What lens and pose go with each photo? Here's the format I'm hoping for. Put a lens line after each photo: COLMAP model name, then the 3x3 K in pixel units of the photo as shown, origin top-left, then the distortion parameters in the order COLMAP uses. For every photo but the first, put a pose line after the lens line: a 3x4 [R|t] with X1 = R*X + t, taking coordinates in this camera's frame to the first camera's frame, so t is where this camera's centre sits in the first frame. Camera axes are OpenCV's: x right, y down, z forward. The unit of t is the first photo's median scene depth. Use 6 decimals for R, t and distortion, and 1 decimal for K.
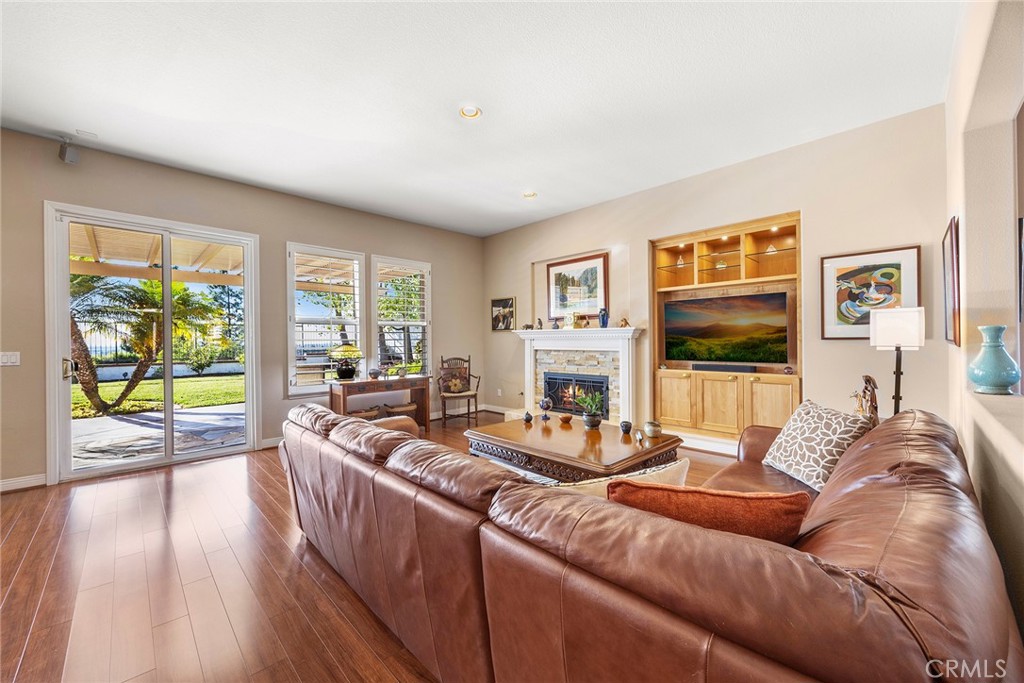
lens RADIAL K [[397.8, 0, 509.2], [0, 397.8, 341.8], [0, 0, 1]] dist [-0.001340, 0.000150]
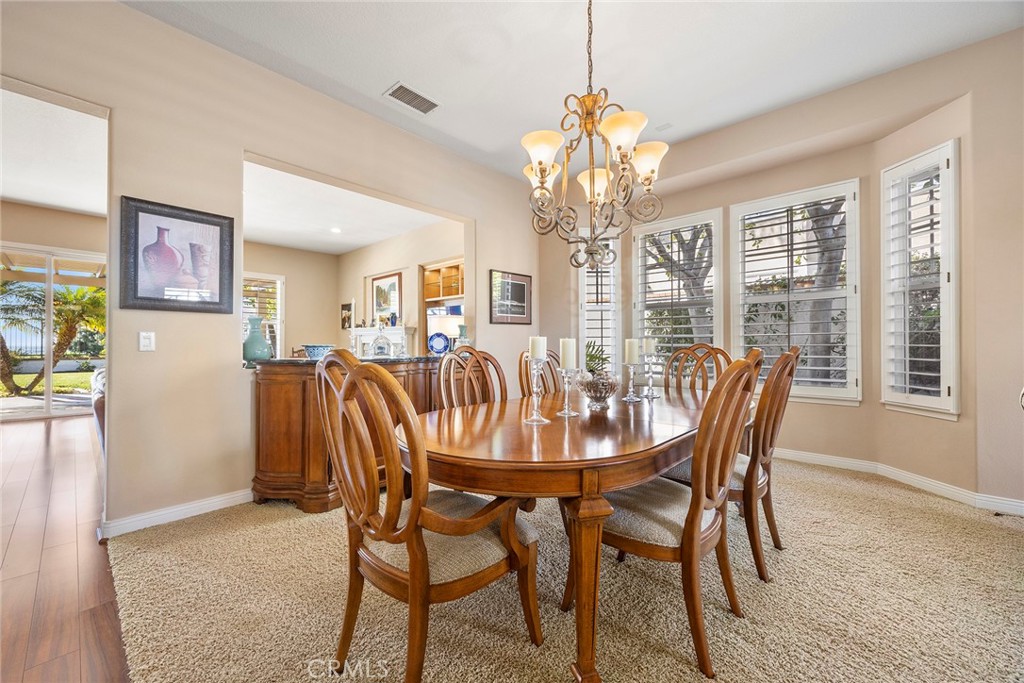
lens RADIAL K [[397.8, 0, 510.6], [0, 397.8, 344.1], [0, 0, 1]] dist [-0.001340, 0.000150]
pose [[0.997930, 0.006027, 0.064021, 0.521386], [-0.006262, 0.999974, 0.003476, 0.017637], [-0.063998, -0.003870, 0.997943, -0.391075]]
